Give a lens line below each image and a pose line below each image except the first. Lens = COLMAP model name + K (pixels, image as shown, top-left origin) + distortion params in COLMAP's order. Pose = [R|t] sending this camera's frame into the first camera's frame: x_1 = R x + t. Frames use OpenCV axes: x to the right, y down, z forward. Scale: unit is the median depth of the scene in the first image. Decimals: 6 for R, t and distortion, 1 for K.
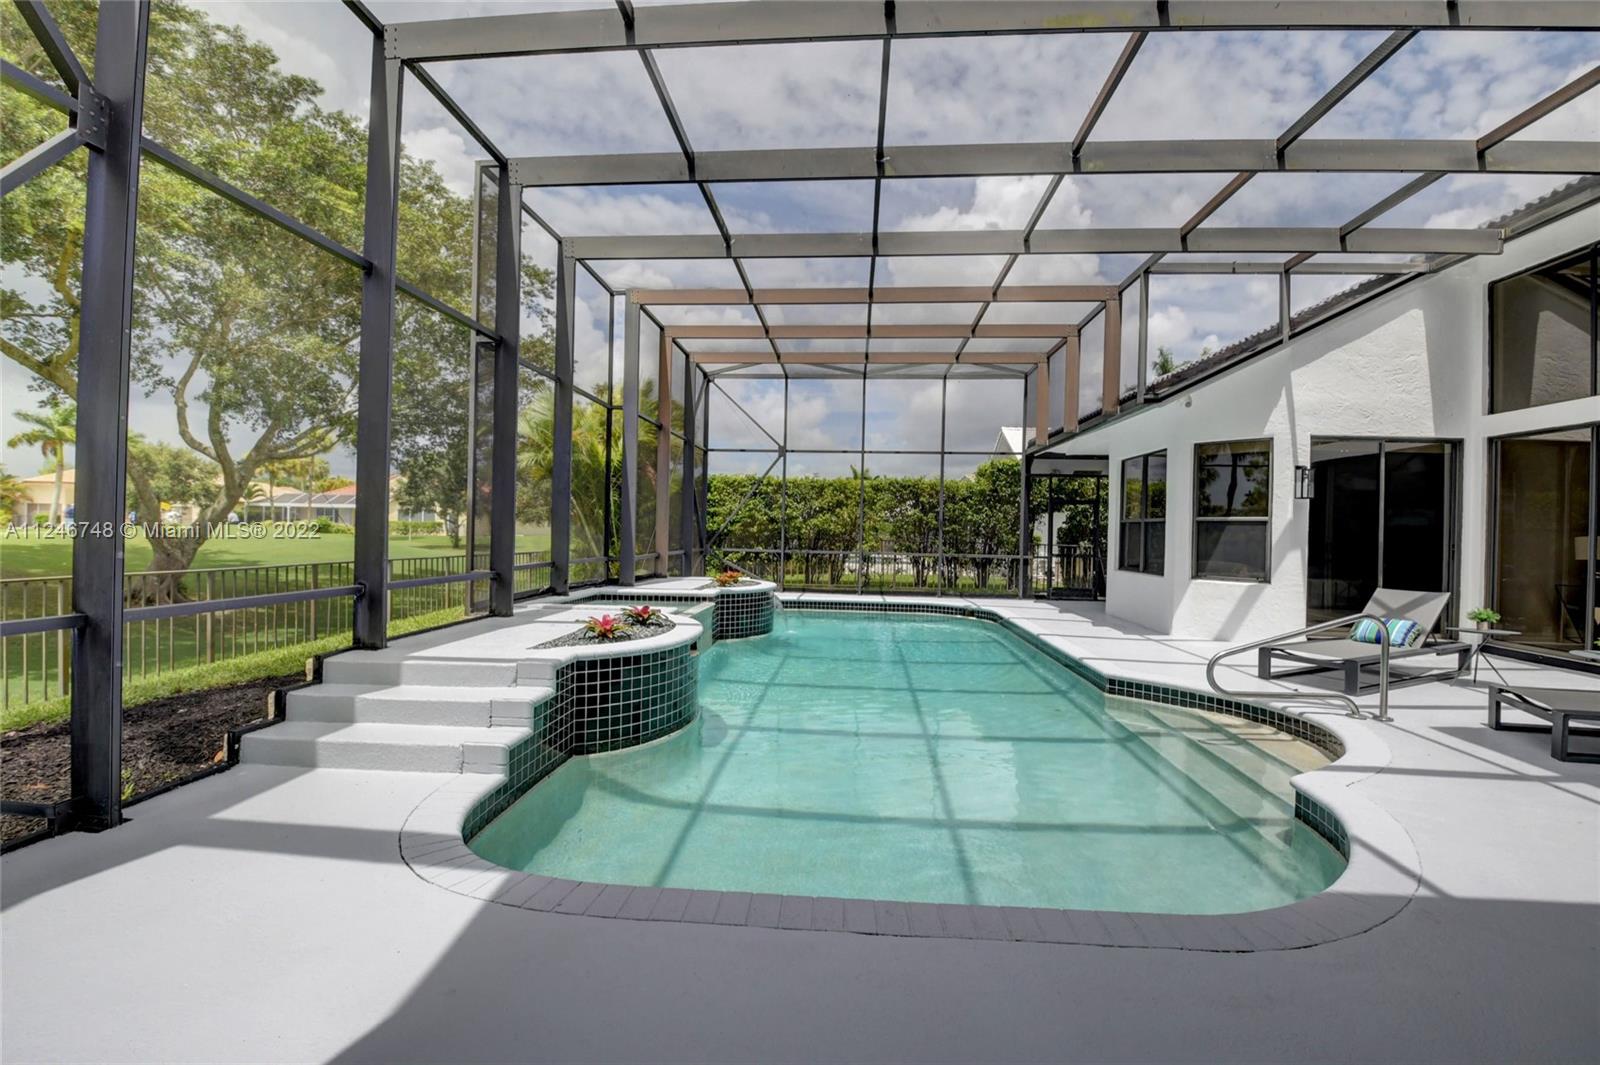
lens RADIAL K [[697.1, 0, 791.4], [0, 697.1, 534.2], [0, 0, 1]] dist [-0.014926, -0.001801]
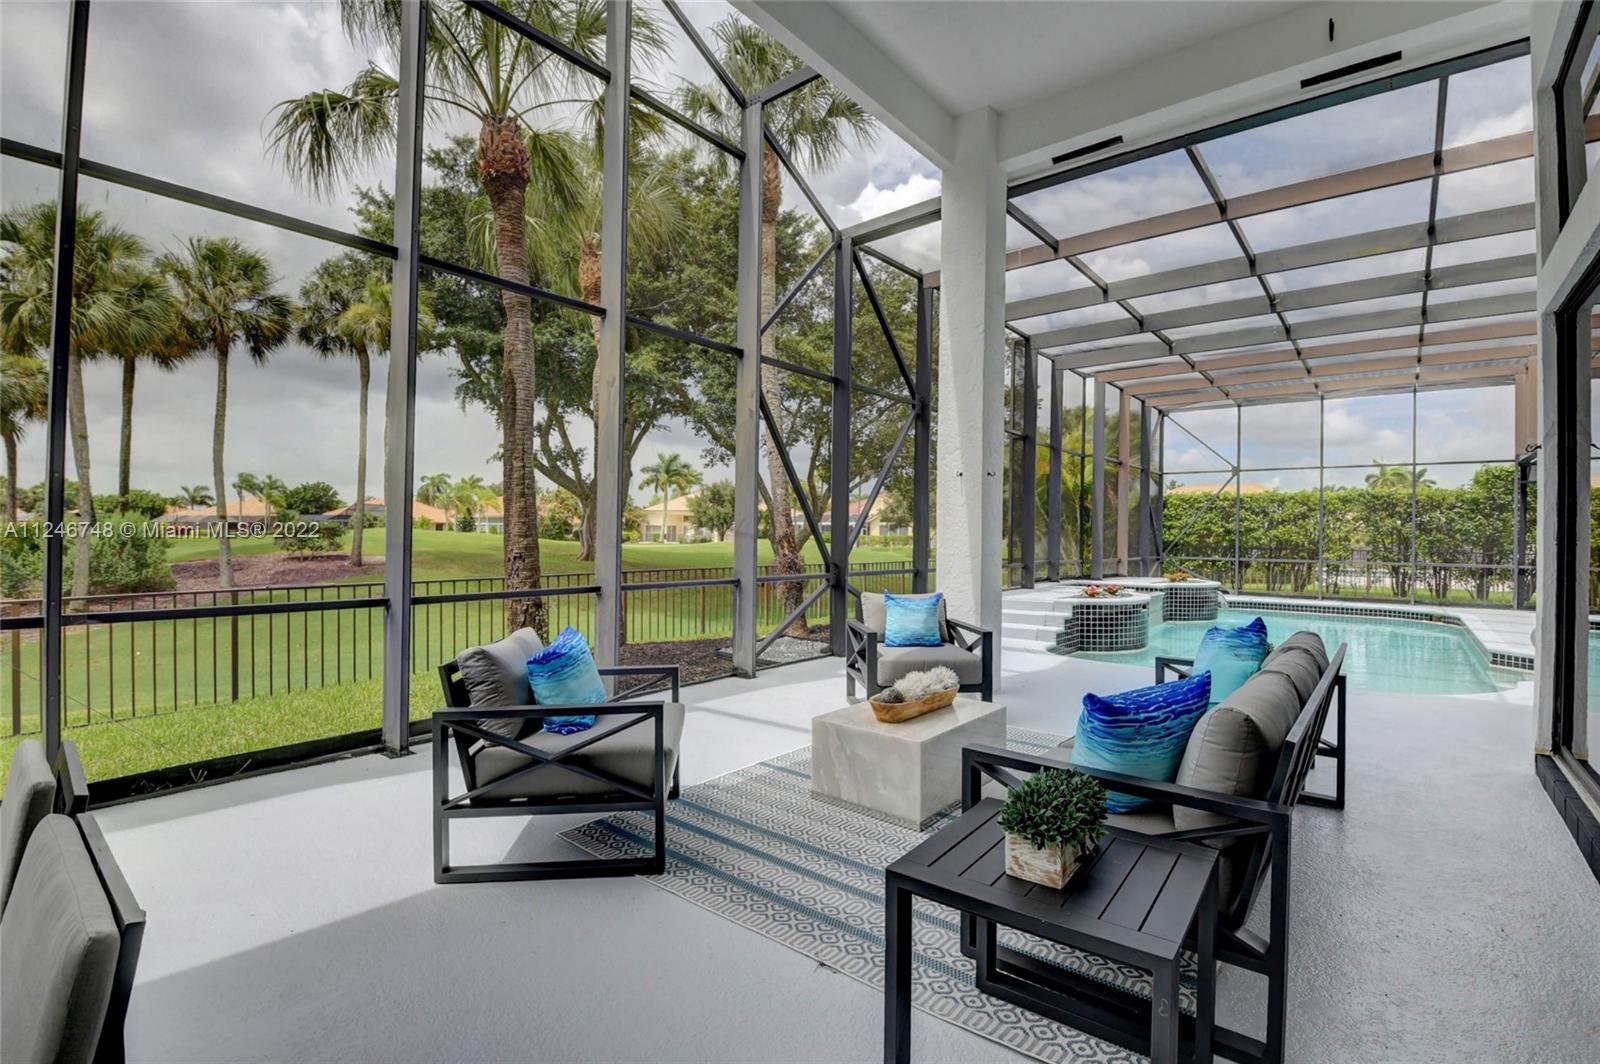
lens RADIAL K [[732.8, 0, 788.6], [0, 732.8, 537.3], [0, 0, 1]] dist [-0.015796, -0.000811]
pose [[0.820963, -0.008578, -0.570917, 0.068929], [0.000873, 0.999905, -0.013770, 0.004436], [0.570980, 0.010806, 0.820893, -0.403254]]
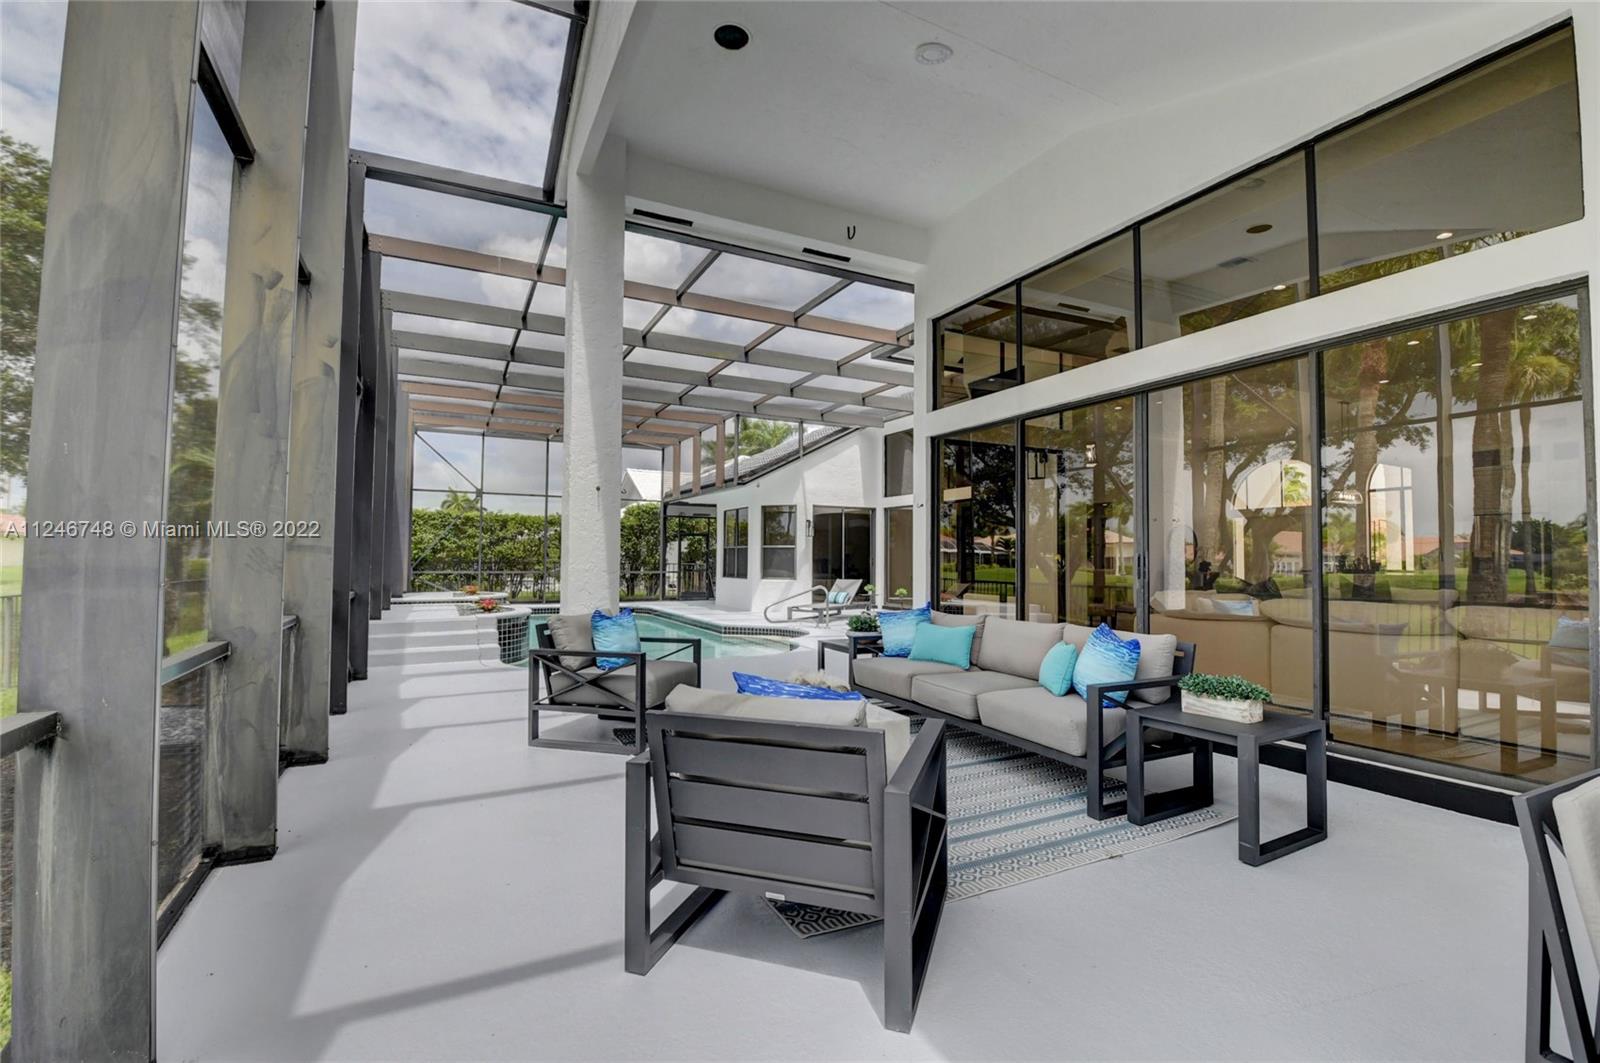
lens RADIAL K [[697.1, 0, 801.8], [0, 697.1, 538.6], [0, 0, 1]] dist [-0.014926, -0.001801]
pose [[0.842371, 0.002663, 0.538891, -0.209934], [0.012380, 0.999628, -0.024291, 0.001914], [-0.538756, 0.027133, 0.842025, -0.395405]]
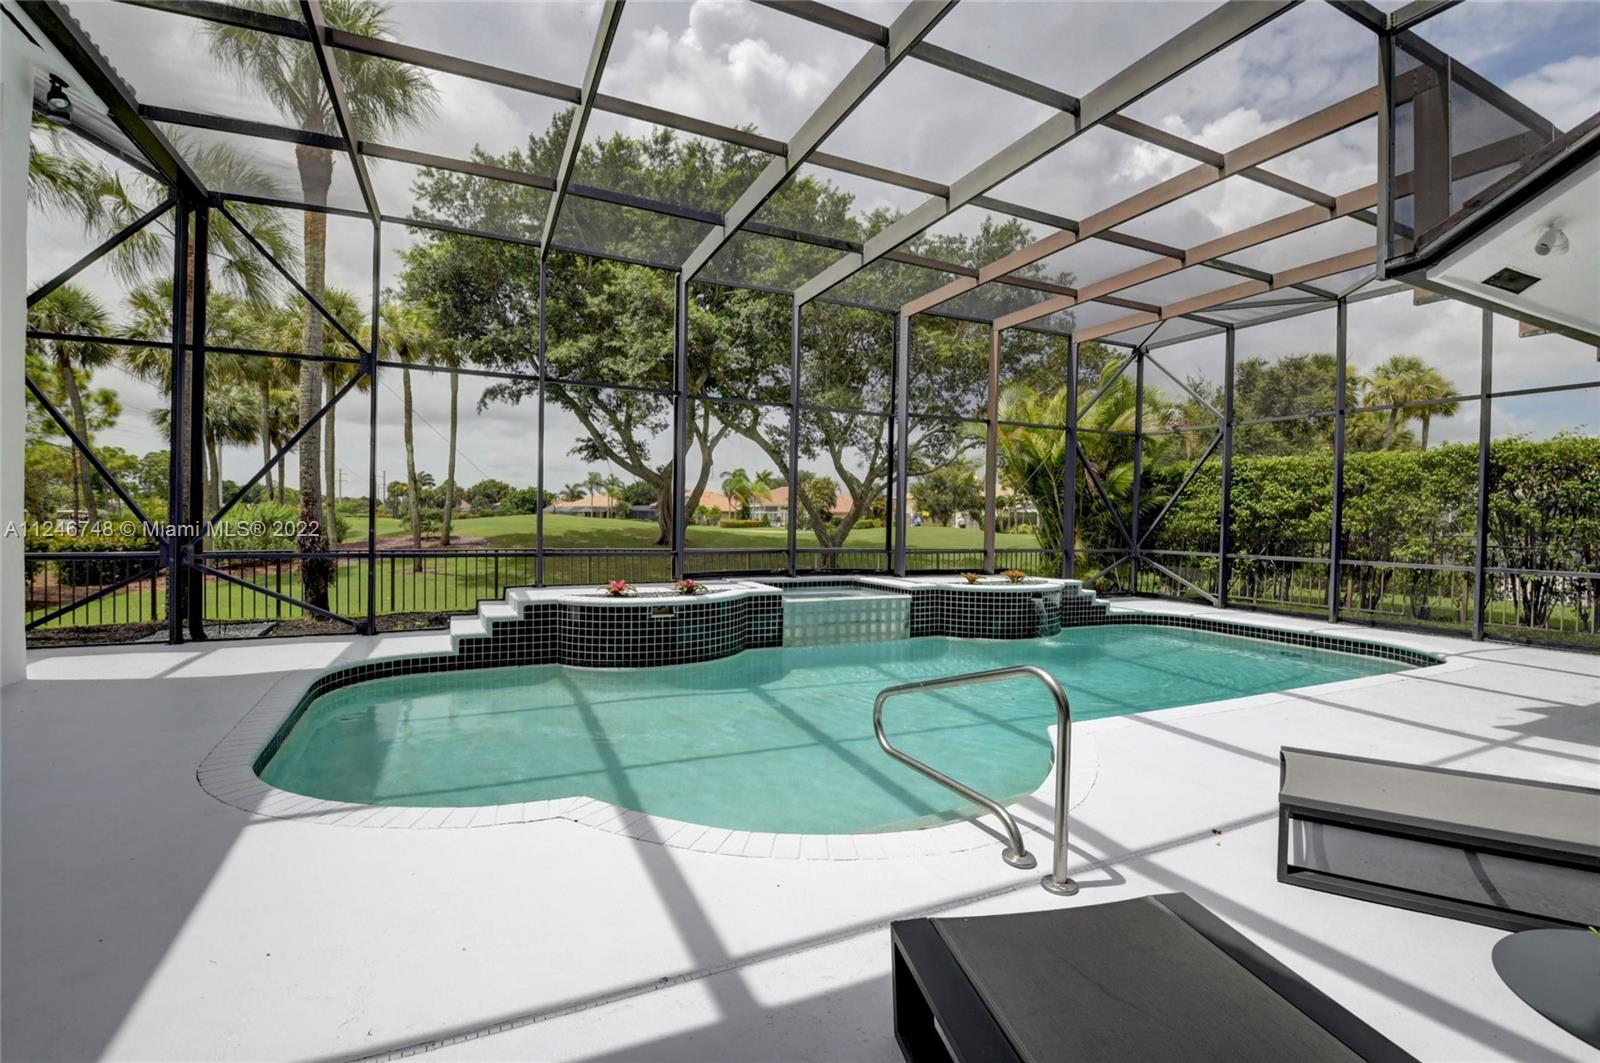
lens RADIAL K [[697.1, 0, 794.7], [0, 697.1, 527.1], [0, 0, 1]] dist [-0.014926, -0.001801]
pose [[0.510949, -0.003441, -0.859604, 0.430053], [-0.009287, 0.999912, -0.009522, 0.005370], [0.859561, 0.012848, 0.510871, 0.209272]]
